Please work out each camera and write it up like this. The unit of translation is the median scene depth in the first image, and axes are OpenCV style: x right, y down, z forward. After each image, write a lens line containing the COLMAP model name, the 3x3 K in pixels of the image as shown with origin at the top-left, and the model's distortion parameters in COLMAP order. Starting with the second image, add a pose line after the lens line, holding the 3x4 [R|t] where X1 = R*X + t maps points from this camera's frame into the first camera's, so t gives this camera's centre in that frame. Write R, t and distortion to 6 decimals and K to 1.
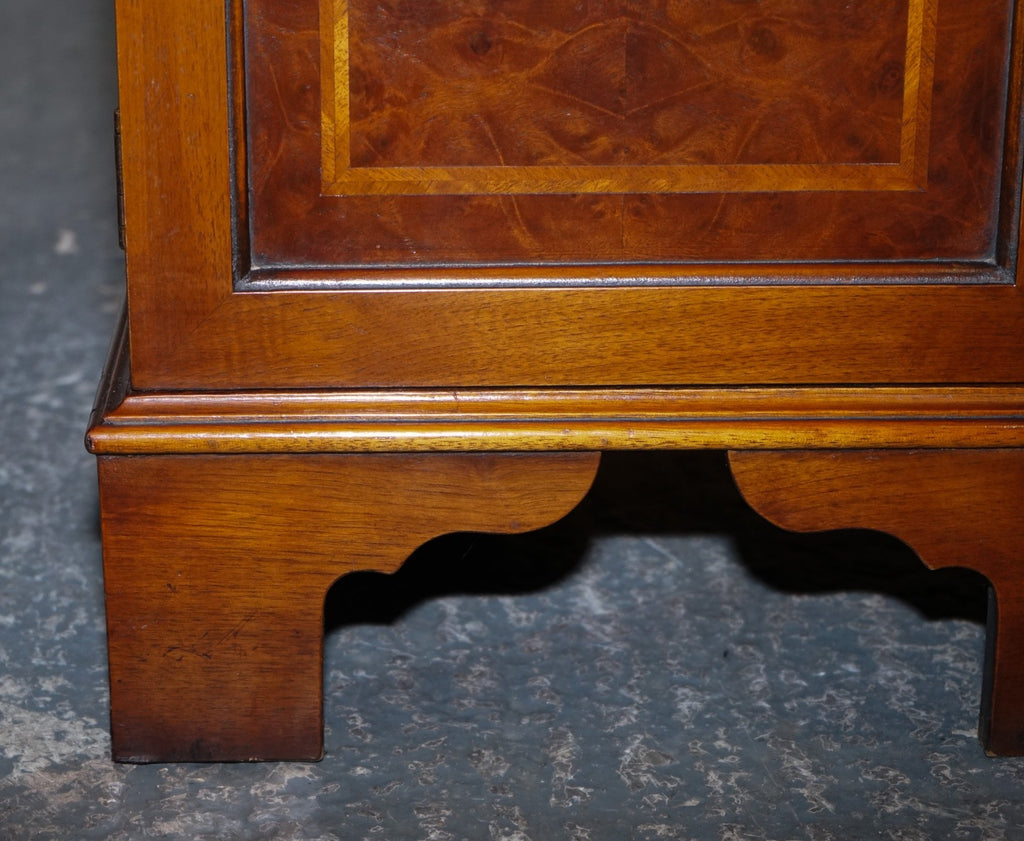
lens RADIAL K [[2817.9, 0, 379.2], [0, 2817.9, 438.4], [0, 0, 1]] dist [-0.032248, 0.000000]
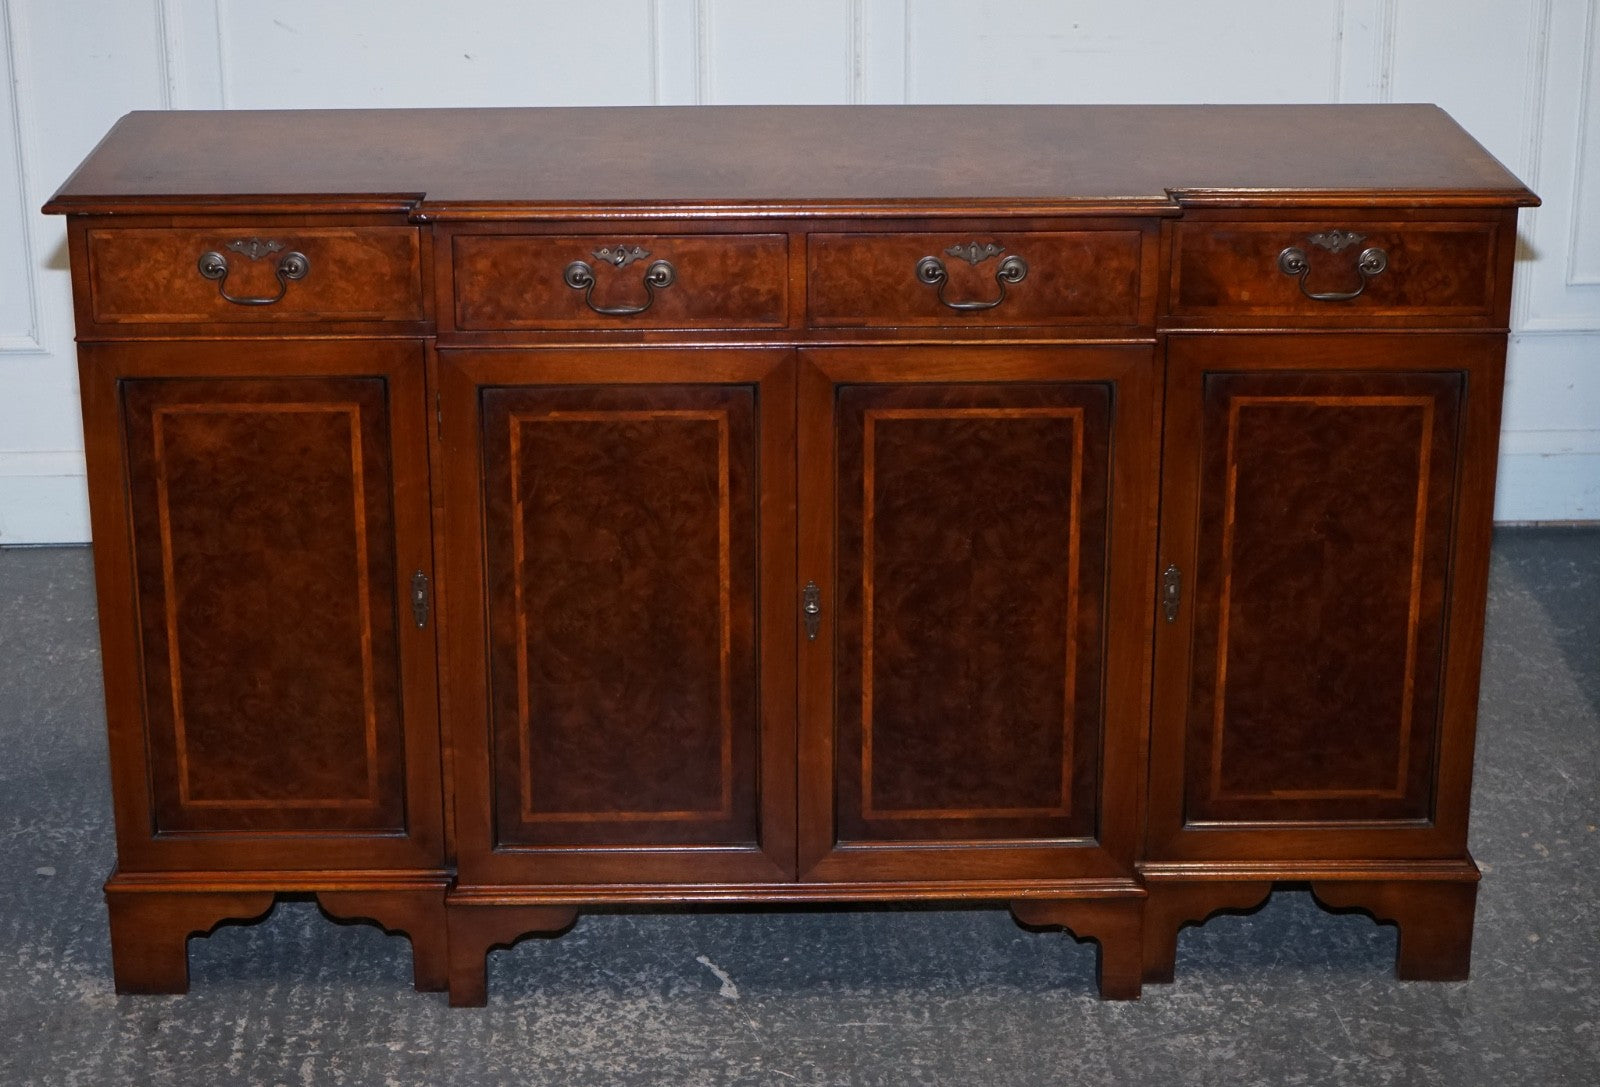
lens RADIAL K [[3055.8, 0, 809.1], [0, 3055.8, 472.2], [0, 0, 1]] dist [-0.001478, 0.000000]
pose [[0.999777, 0.003492, 0.020810, 0.564164], [-0.002732, 0.999333, -0.036414, -0.317278], [-0.020923, 0.036349, 0.999120, -2.234442]]
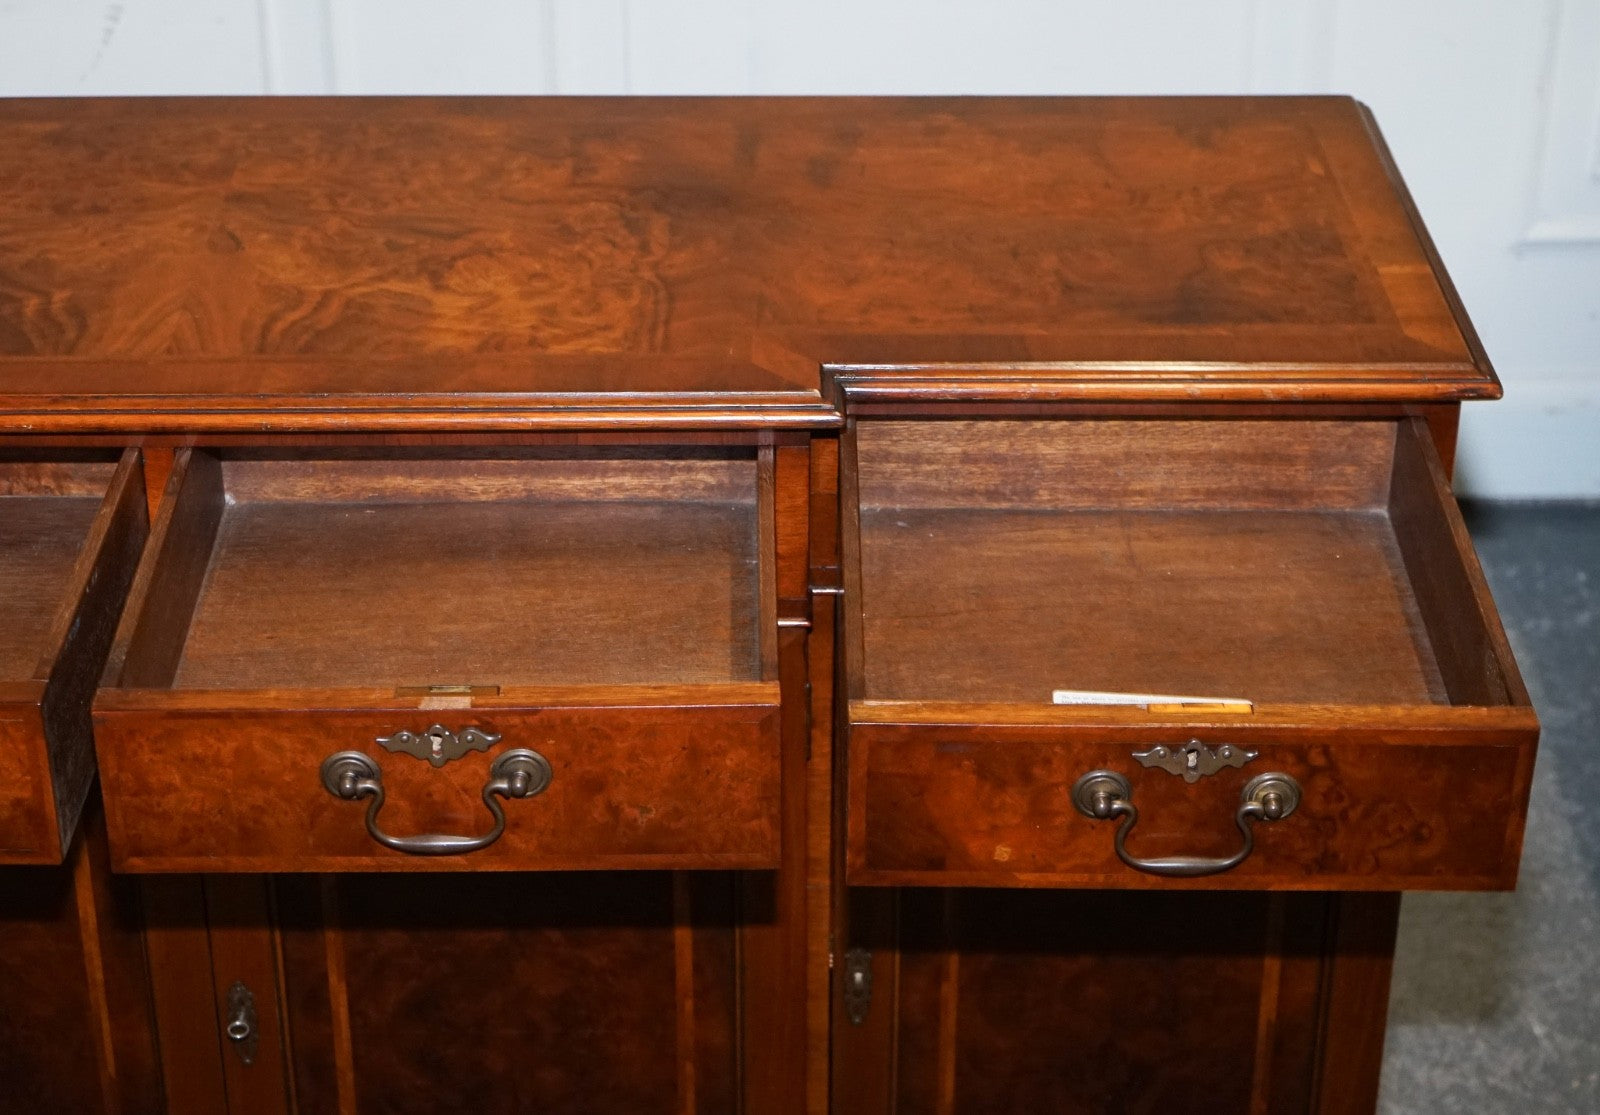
lens RADIAL K [[3083.7, 0, 749.2], [0, 3083.7, 450.8], [0, 0, 1]] dist [-0.001678, 0.000000]
pose [[0.999858, 0.009303, -0.014064, 0.955425], [-0.007424, 0.991717, 0.128229, -0.866990], [0.015140, -0.128107, 0.991645, -0.946129]]
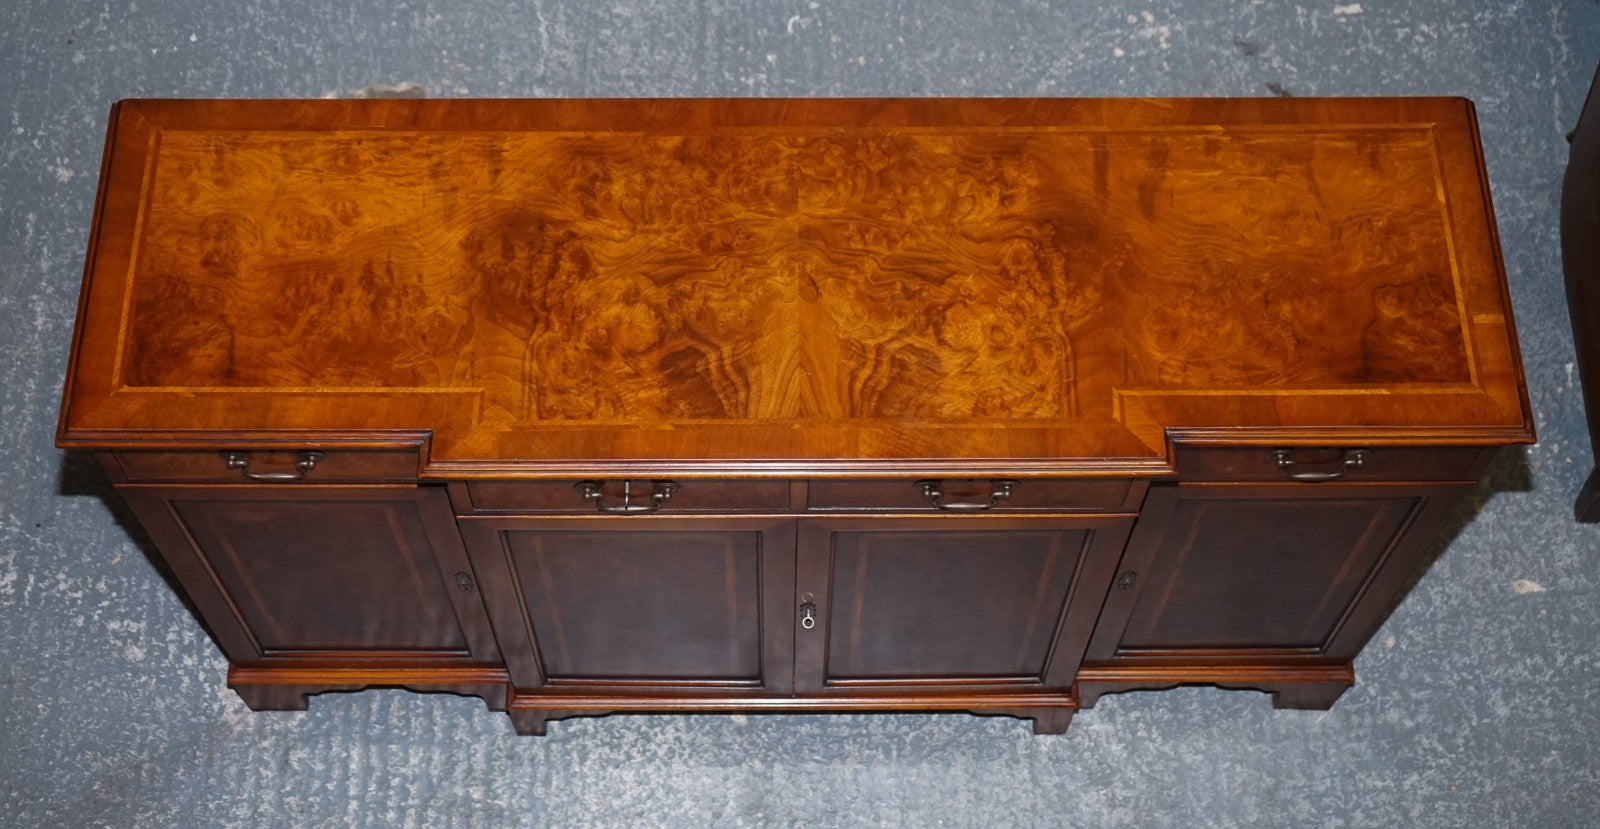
lens RADIAL K [[2174.9, 0, 801.6], [0, 2174.9, 373.2], [0, 0, 1]] dist [0.022069, 0.000000]
pose [[0.999798, 0.011667, 0.016359, 0.579478], [-0.019636, 0.739935, 0.672392, -2.165939], [-0.004260, -0.672577, 0.740015, -0.825712]]
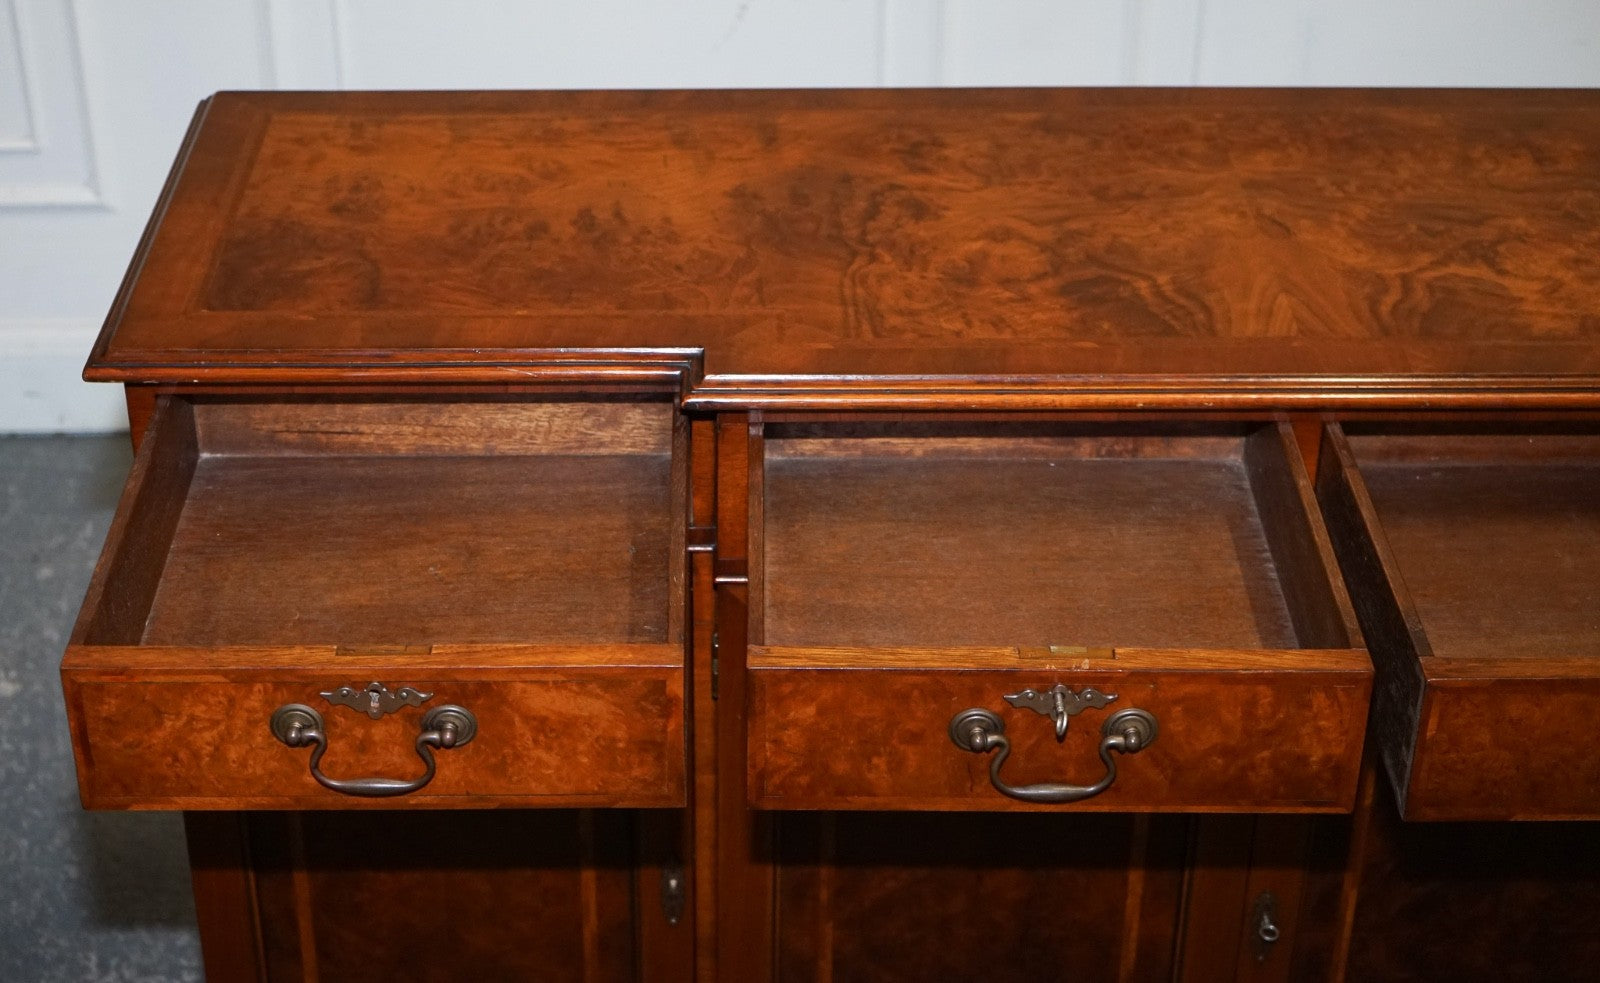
lens RADIAL K [[2576.4, 0, 741.0], [0, 2576.4, 440.1], [0, 0, 1]] dist [-0.003037, 0.000000]
pose [[0.999909, 0.010158, 0.008911, 0.264041], [-0.011547, 0.984839, 0.173086, -0.903275], [-0.007017, -0.173173, 0.984866, -0.806311]]
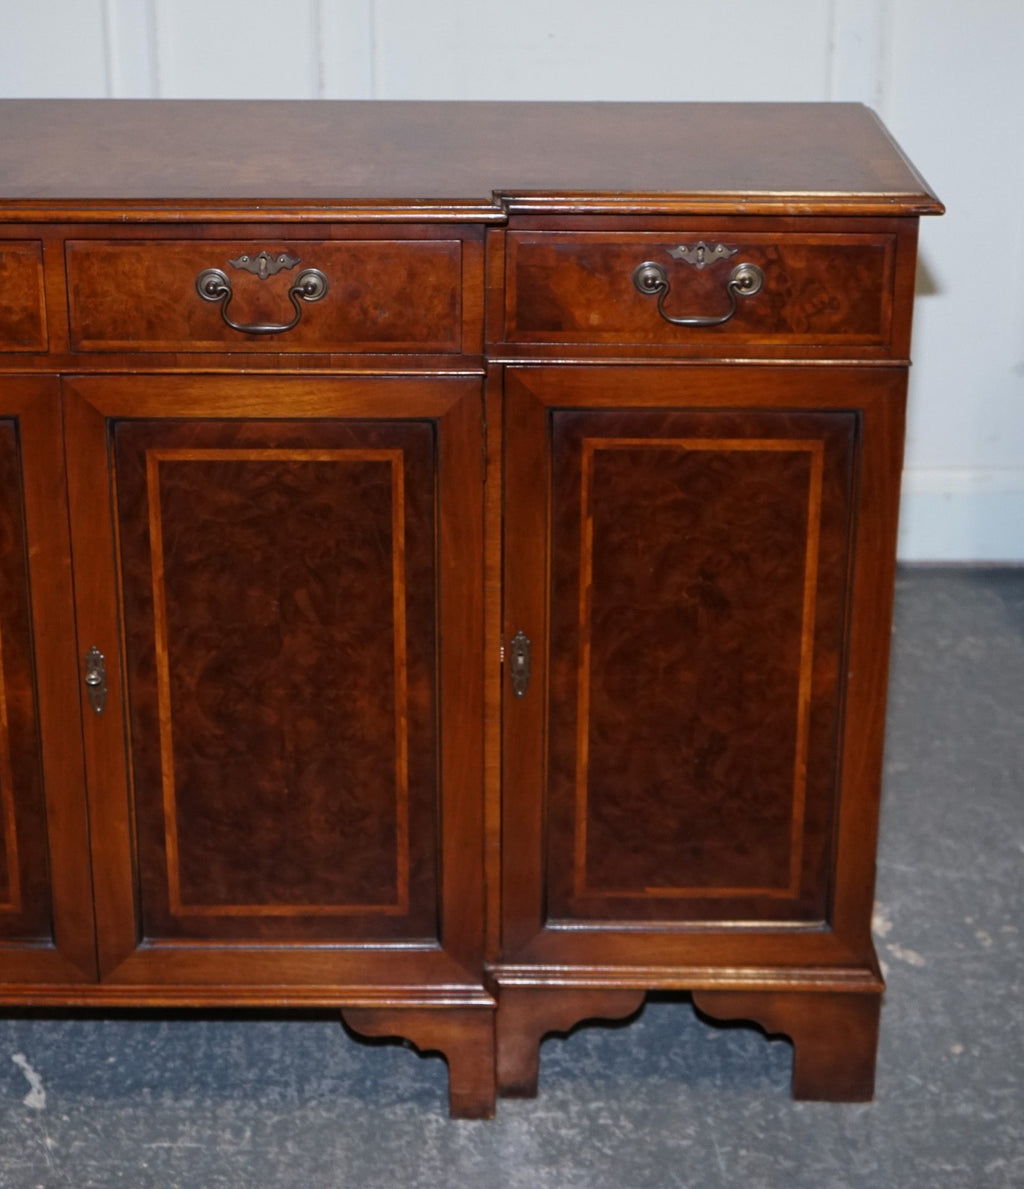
lens RADIAL K [[2550.1, 0, 480.3], [0, 2550.1, 597.5], [0, 0, 1]] dist [0.018494, 0.000000]
pose [[0.999745, 0.015509, -0.016386, 0.998623], [-0.015268, 0.999775, 0.014759, -0.399709], [0.016612, -0.014505, 0.999757, -1.373387]]
